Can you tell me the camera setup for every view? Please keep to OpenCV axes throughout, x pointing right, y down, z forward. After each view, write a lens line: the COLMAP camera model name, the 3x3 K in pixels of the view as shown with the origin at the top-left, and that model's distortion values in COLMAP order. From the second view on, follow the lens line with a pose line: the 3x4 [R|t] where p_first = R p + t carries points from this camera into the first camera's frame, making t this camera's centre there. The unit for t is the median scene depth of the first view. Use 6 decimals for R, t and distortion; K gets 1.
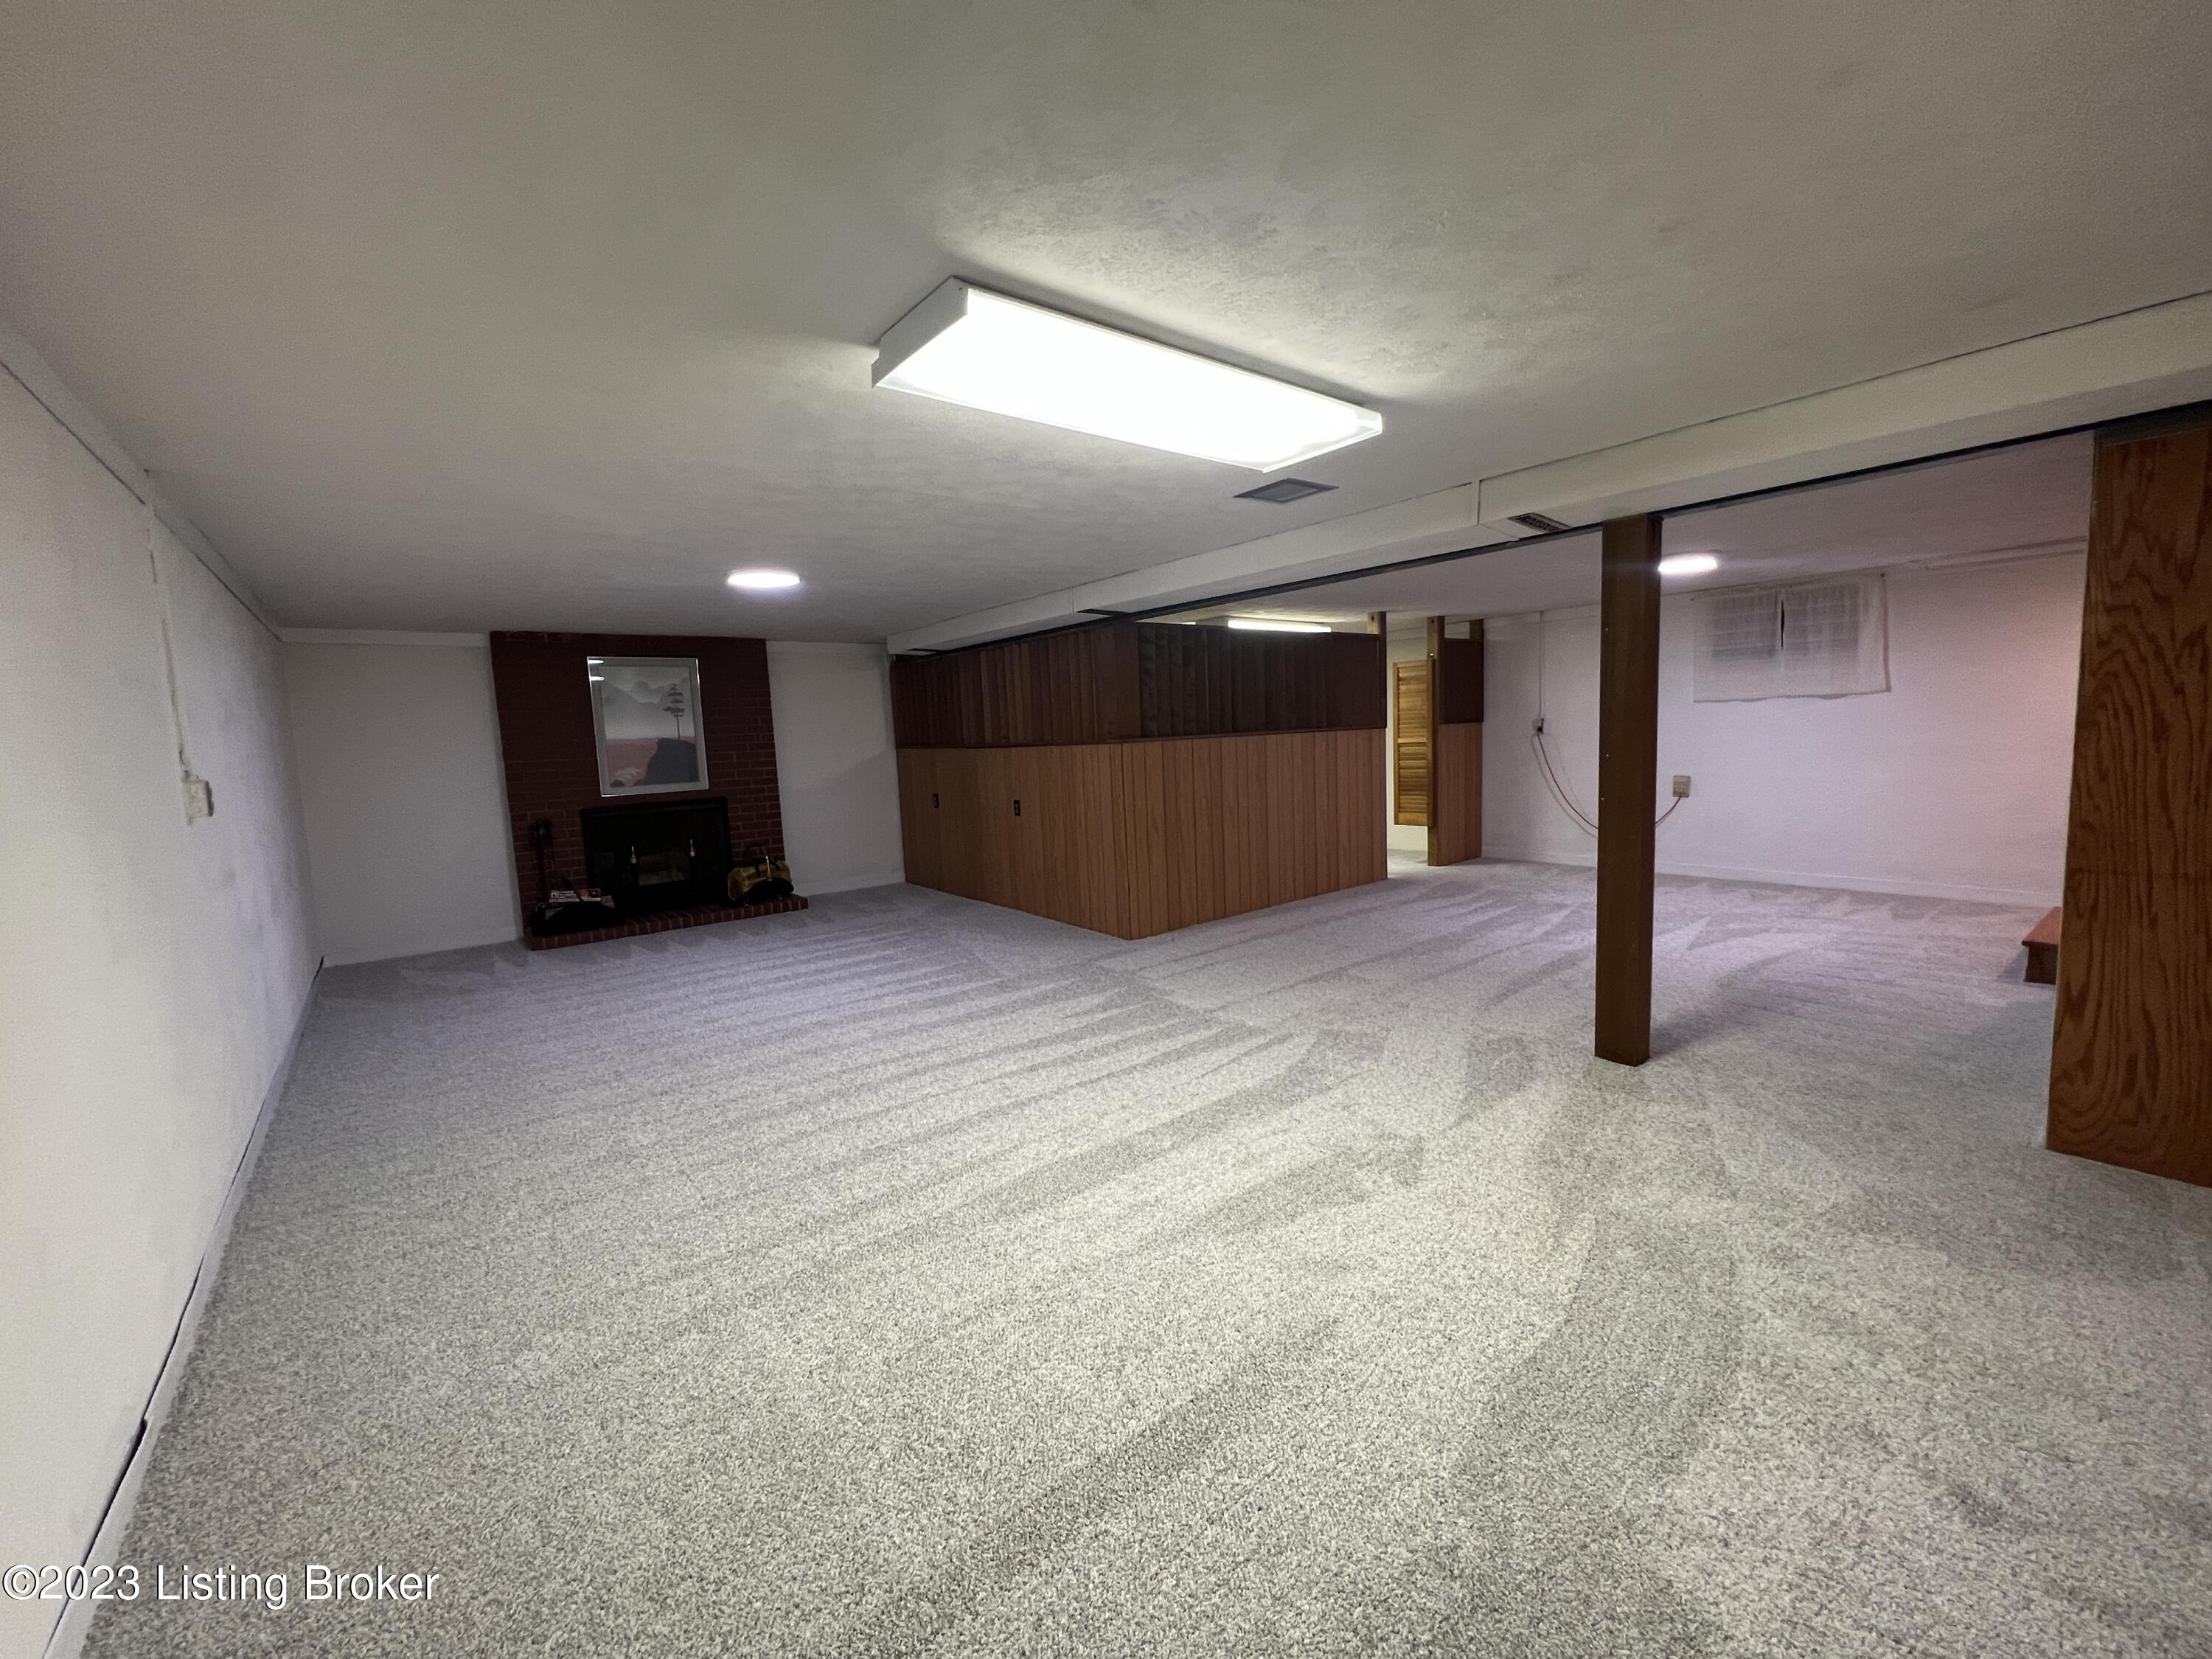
lens RADIAL K [[902.4, 0, 1093.8], [0, 902.4, 833.5], [0, 0, 1]] dist [0.009919, 0.000366]
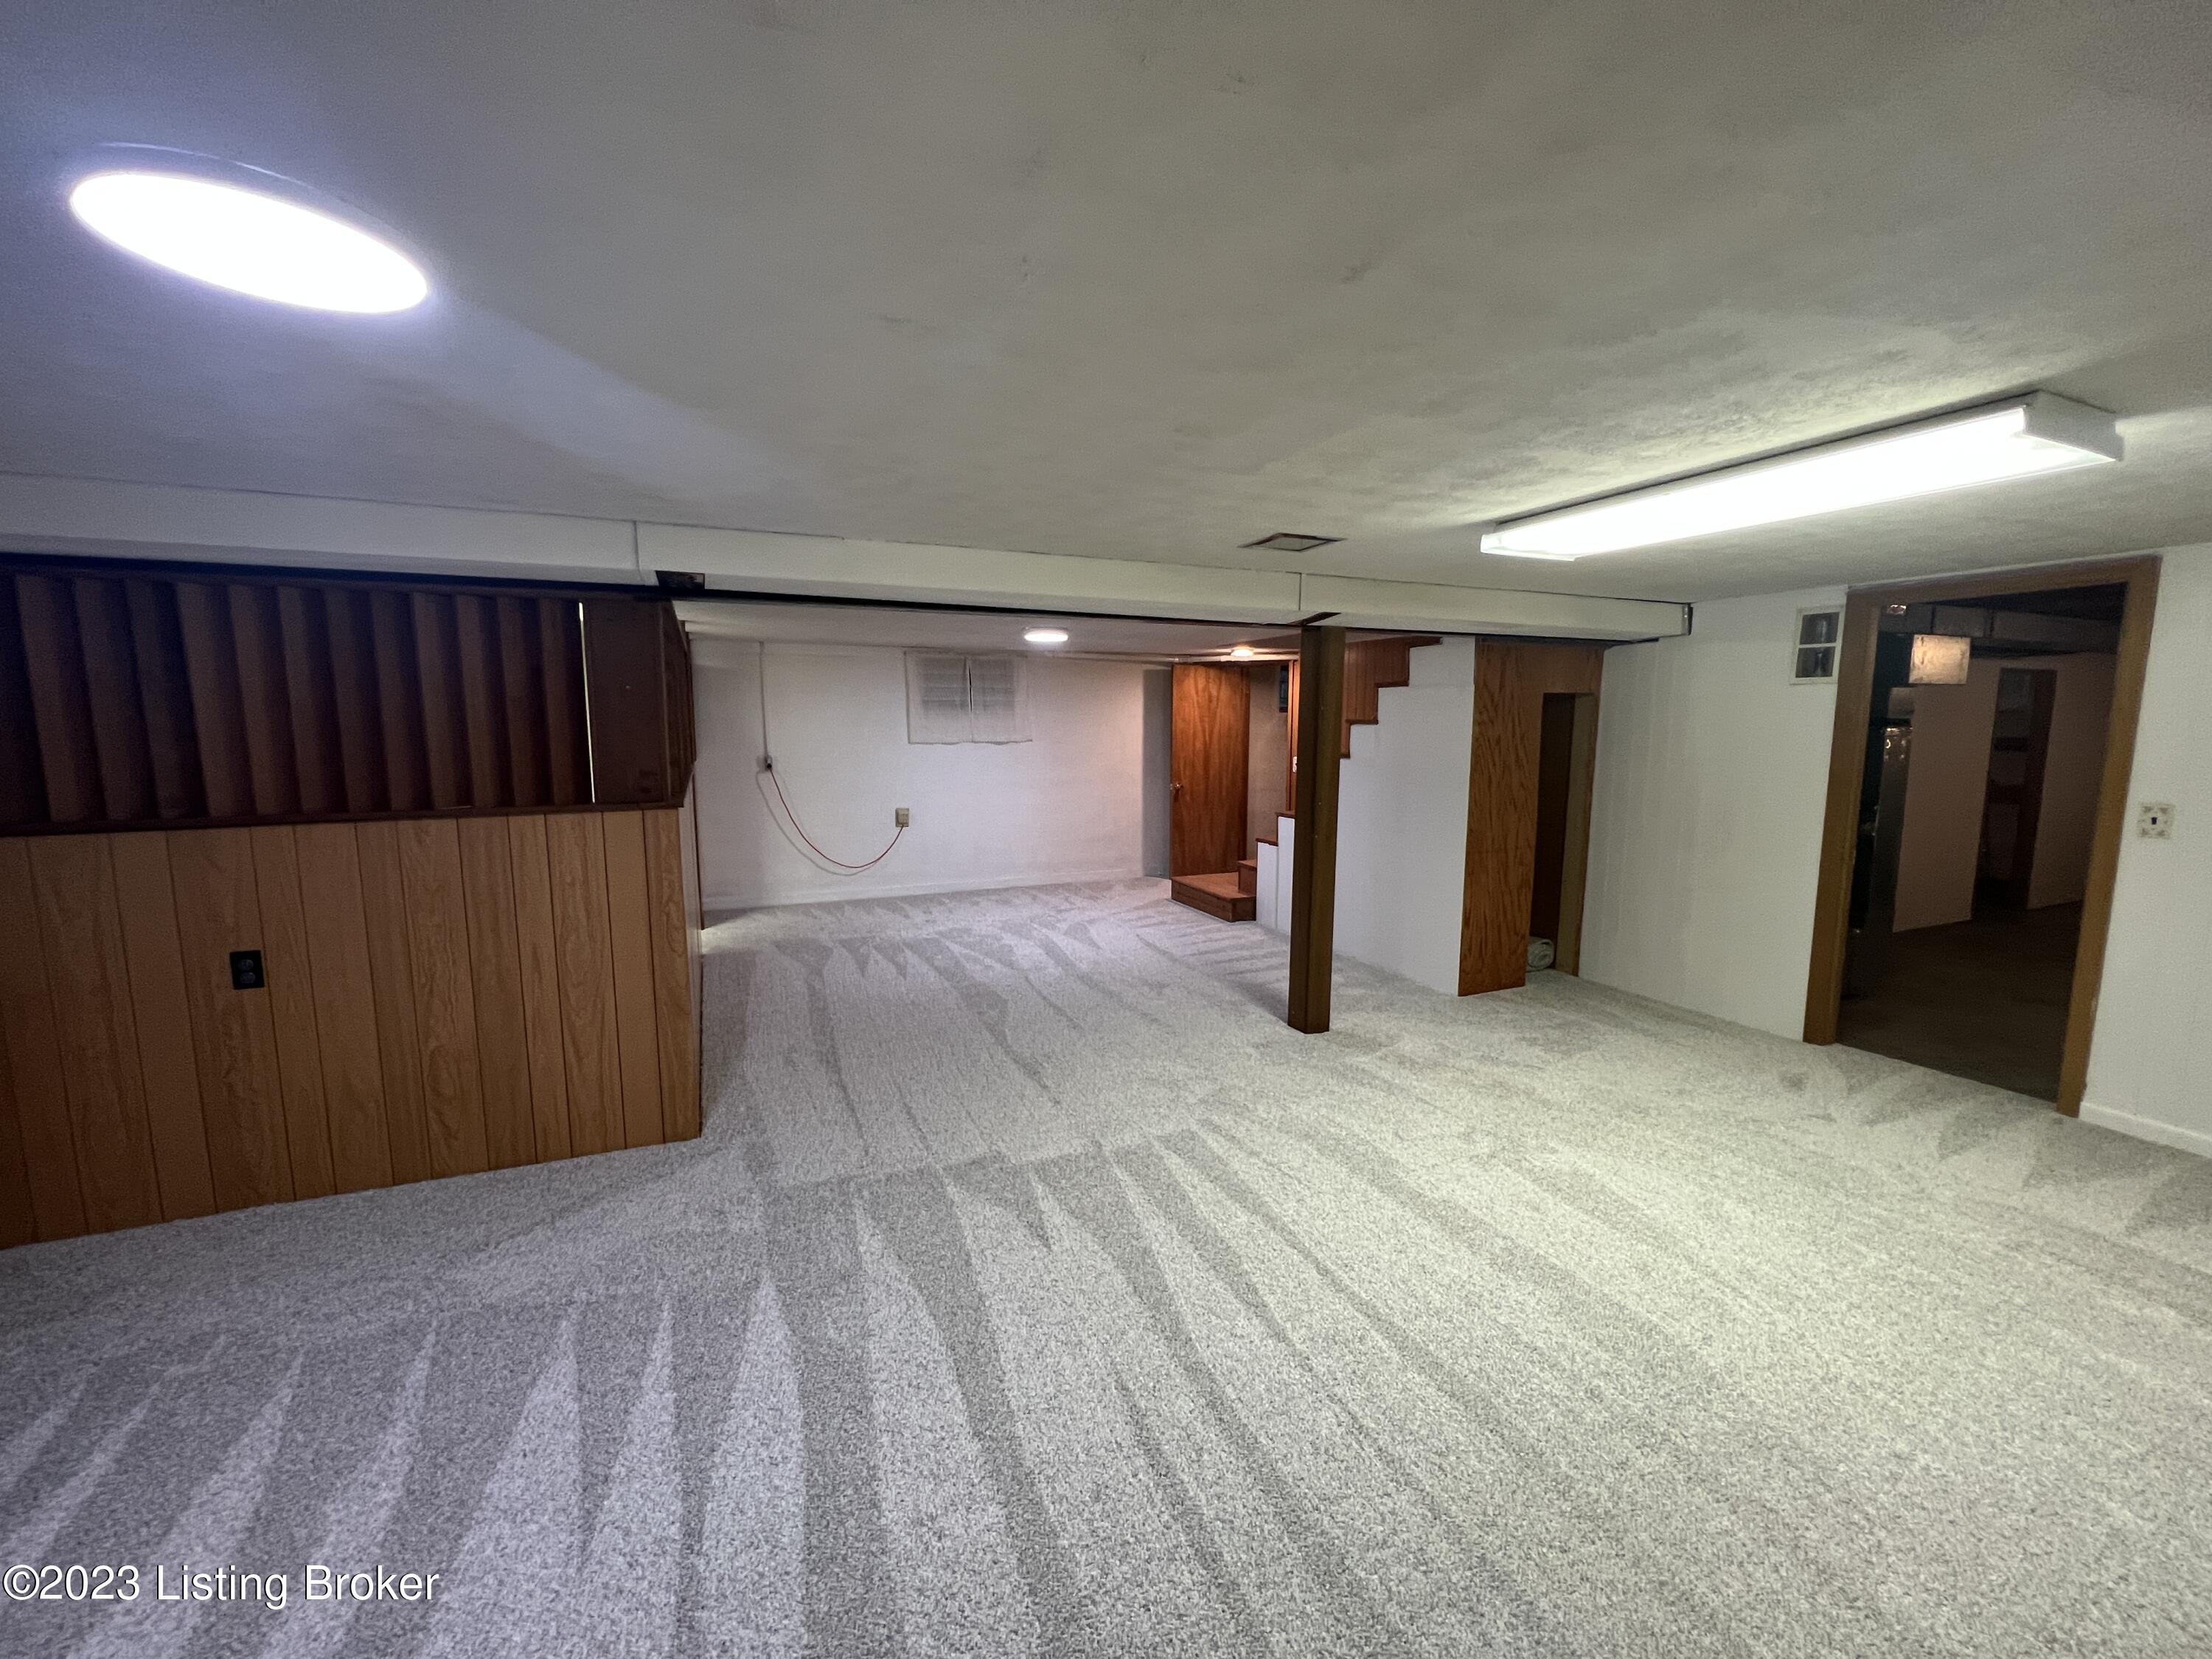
lens RADIAL K [[902.4, 0, 1107.8], [0, 902.4, 831.9], [0, 0, 1]] dist [0.009919, 0.000366]
pose [[0.227357, -0.080345, 0.970491, -0.646913], [0.095013, 0.993666, 0.060004, -0.128738], [-0.969165, 0.078567, 0.233551, 0.820467]]
